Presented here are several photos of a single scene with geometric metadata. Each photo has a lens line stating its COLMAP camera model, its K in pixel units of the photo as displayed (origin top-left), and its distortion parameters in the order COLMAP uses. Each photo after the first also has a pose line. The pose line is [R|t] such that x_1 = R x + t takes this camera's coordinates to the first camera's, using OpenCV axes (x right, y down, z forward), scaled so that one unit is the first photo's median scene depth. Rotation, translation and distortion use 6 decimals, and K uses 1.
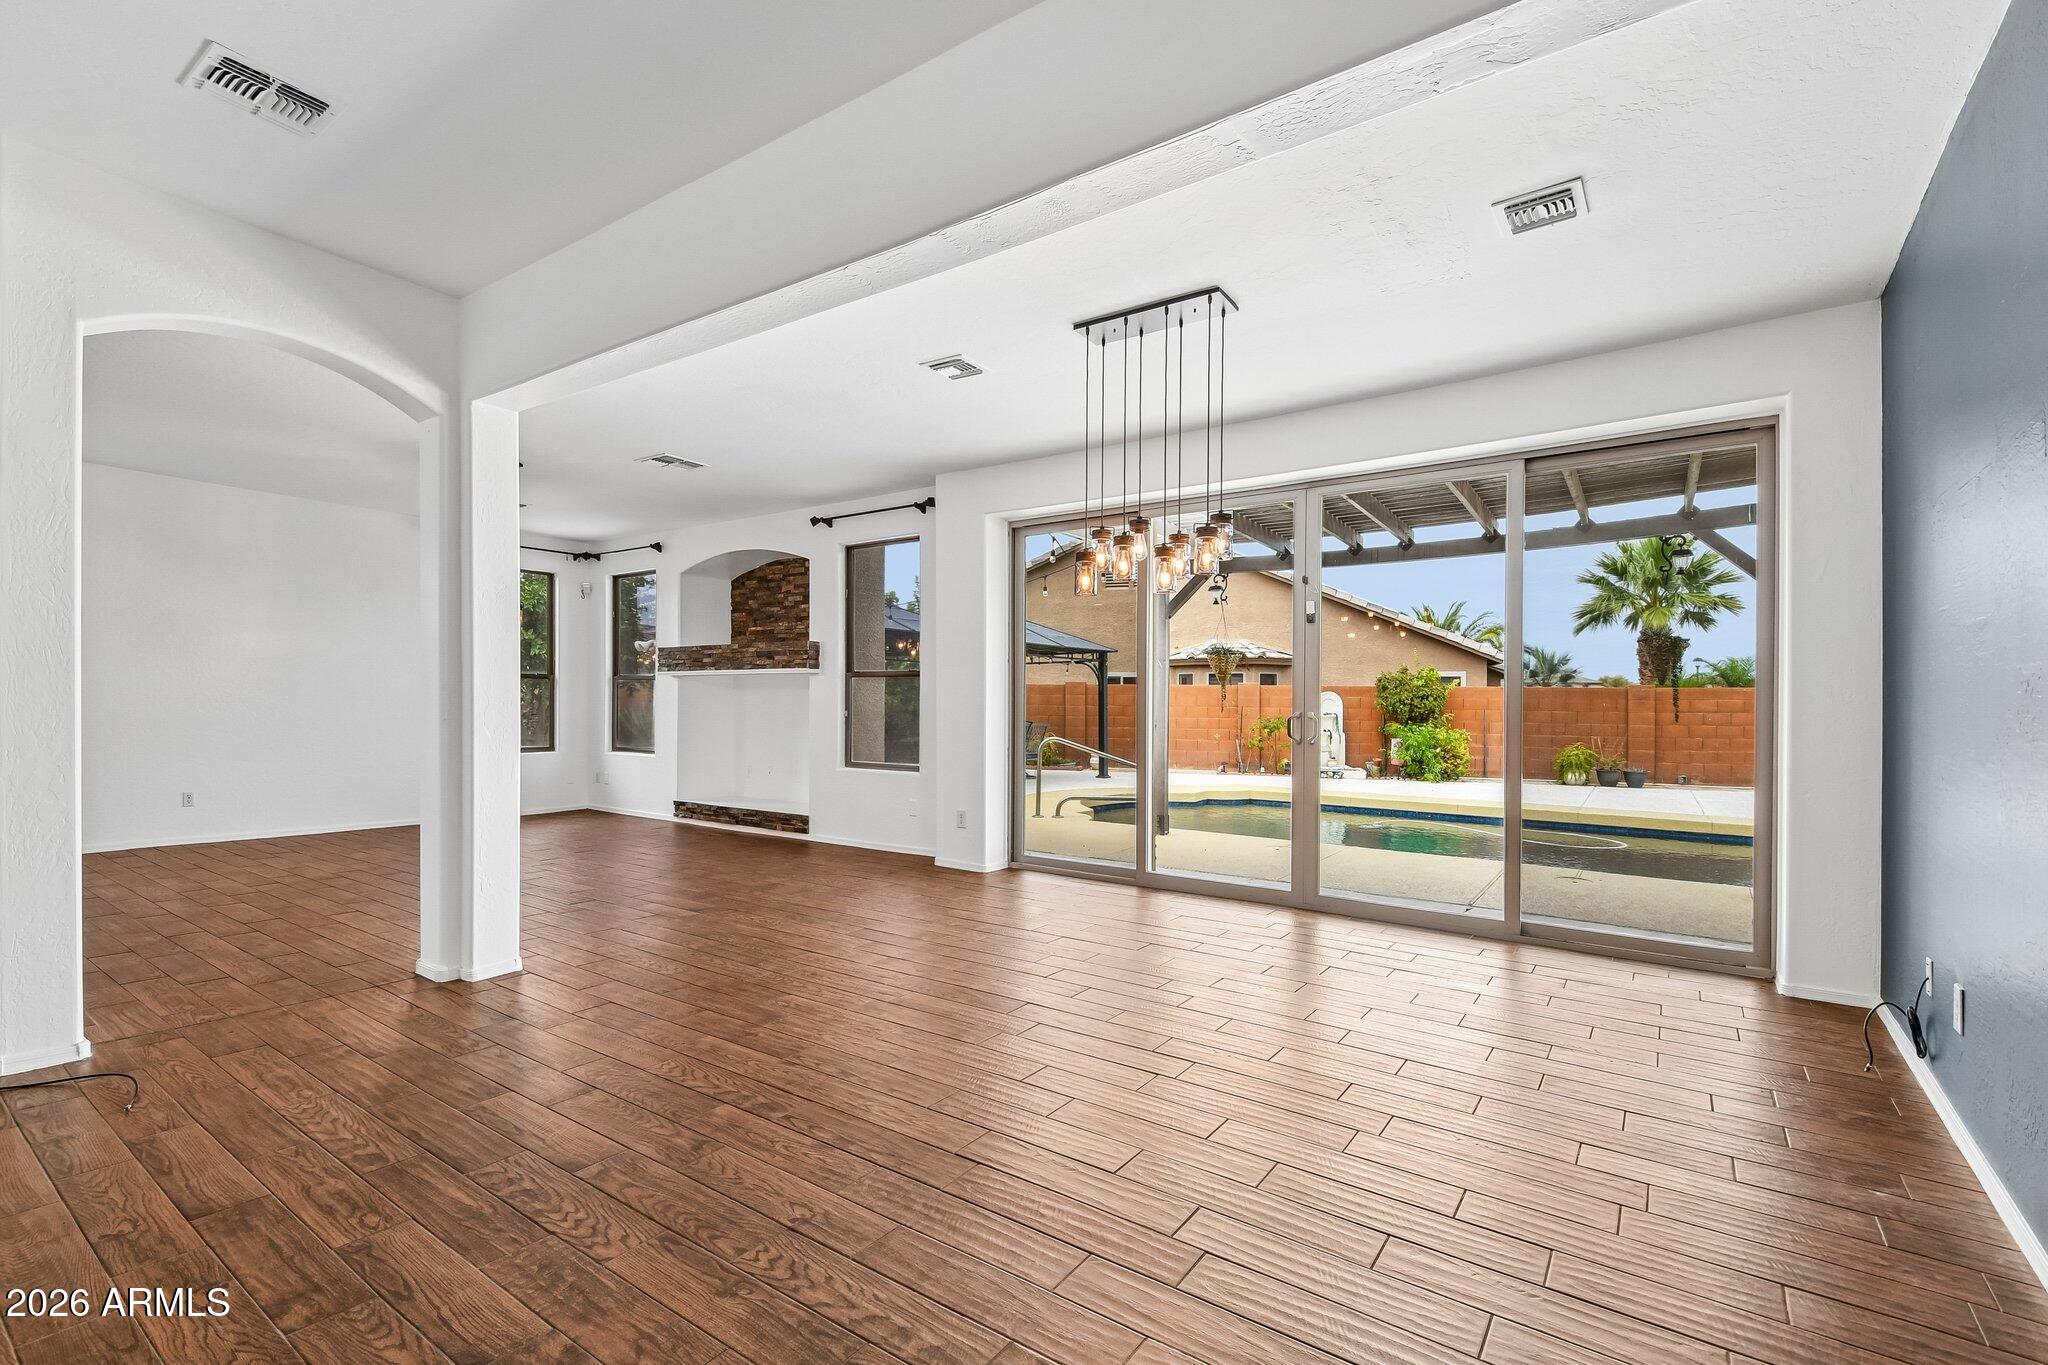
lens RADIAL K [[909.5, 0, 1017.0], [0, 909.5, 692.0], [0, 0, 1]] dist [0.034476, 0.000022]
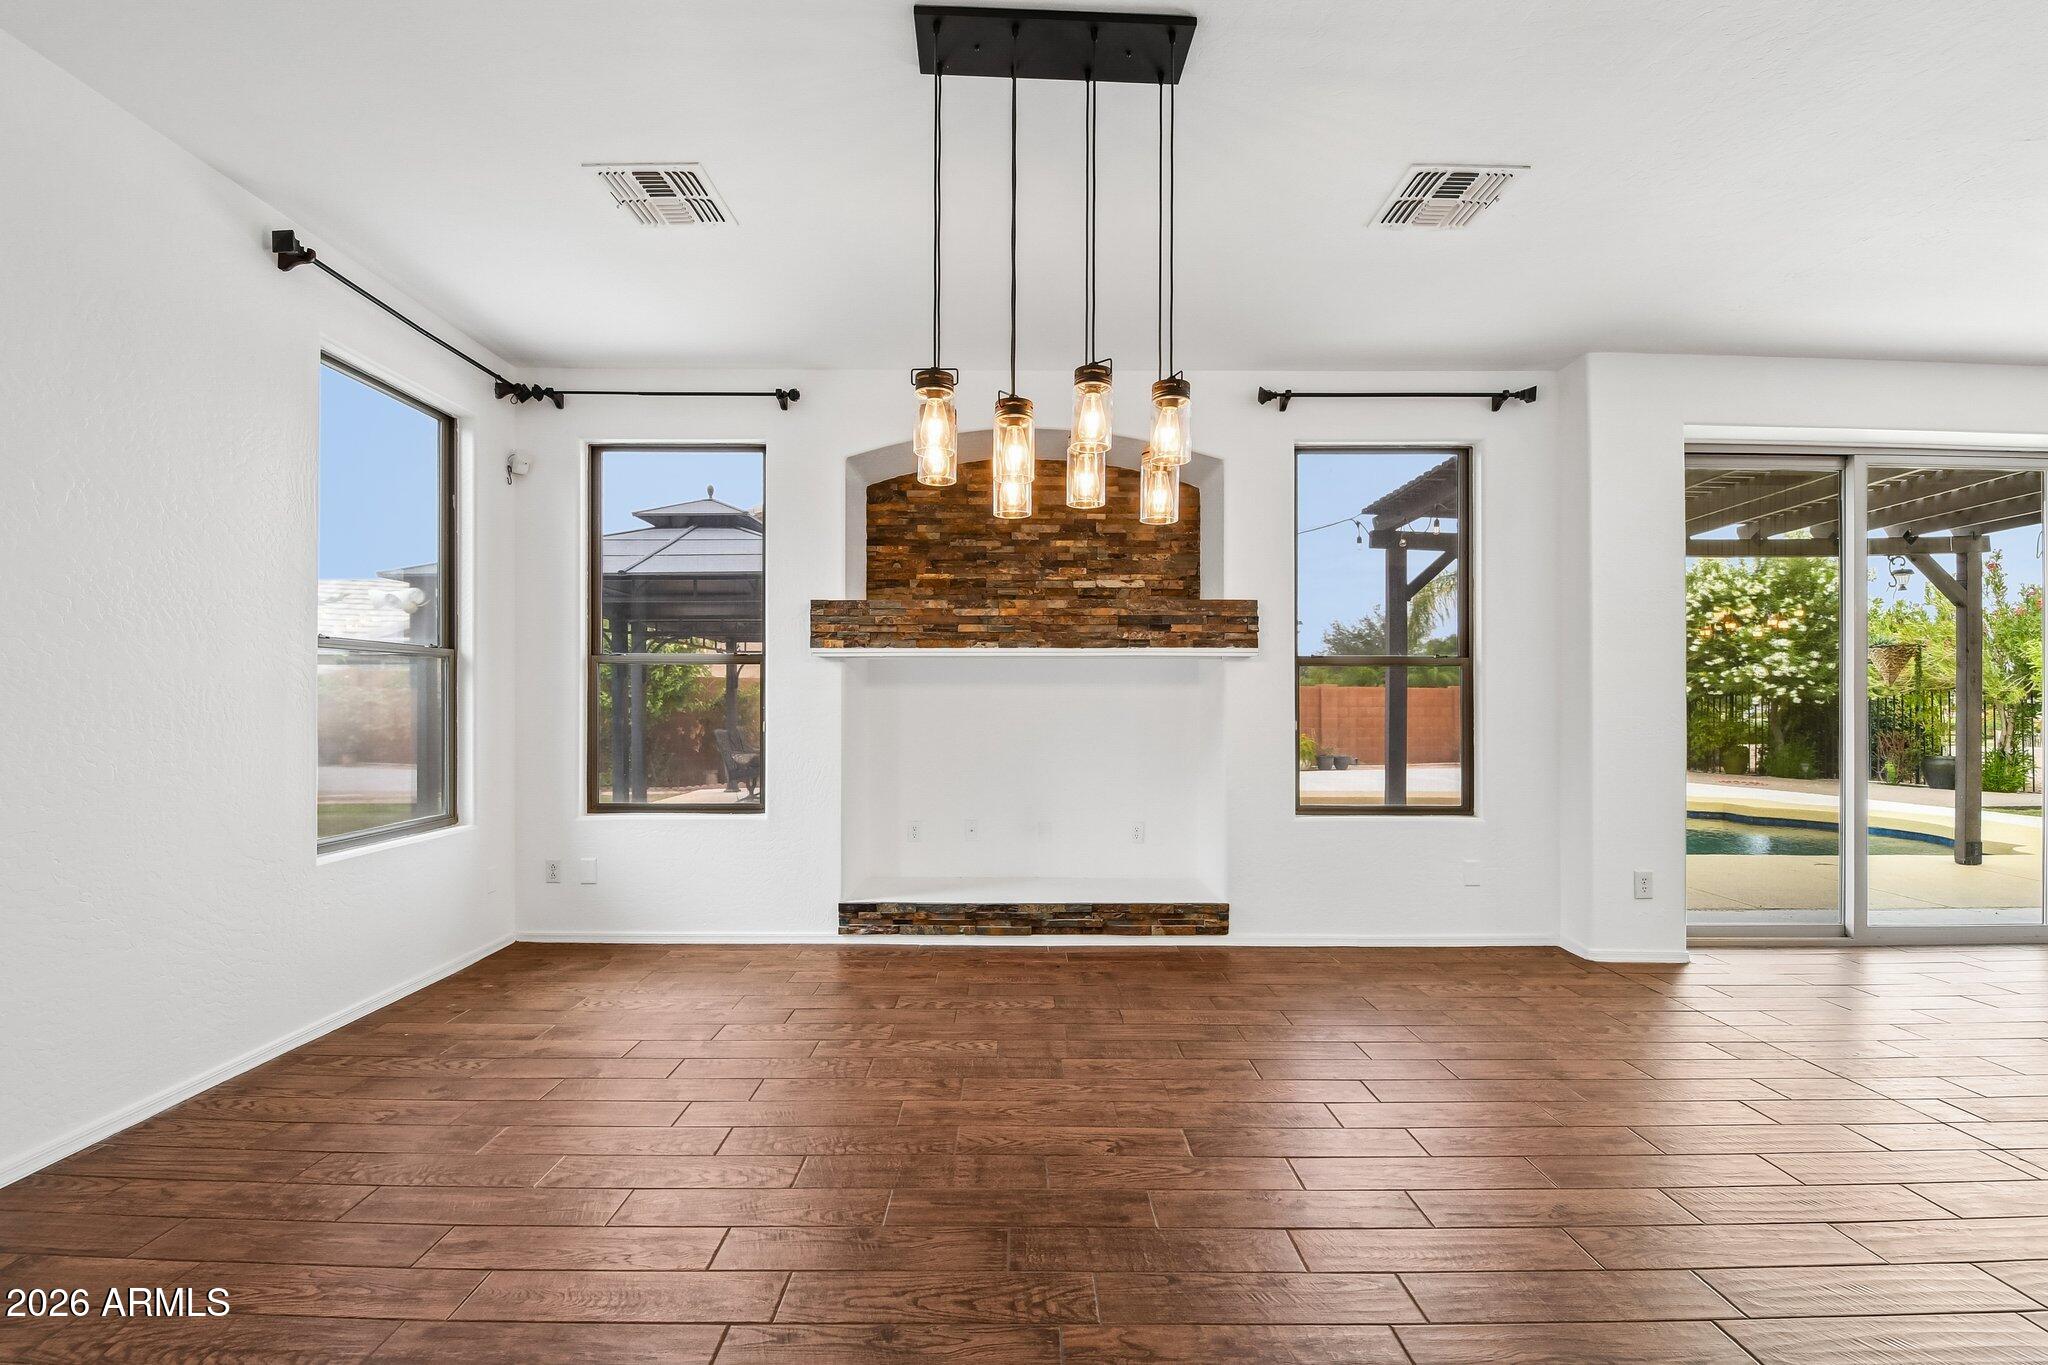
lens RADIAL K [[895.0, 0, 1024.0], [0, 895.0, 682.5], [0, 0, 1]] dist [0.016237, -0.000084]
pose [[0.810795, 0.005188, 0.585308, -0.581593], [-0.001248, 0.999974, -0.007135, 0.000029], [-0.585329, 0.005055, 0.810780, 0.535437]]
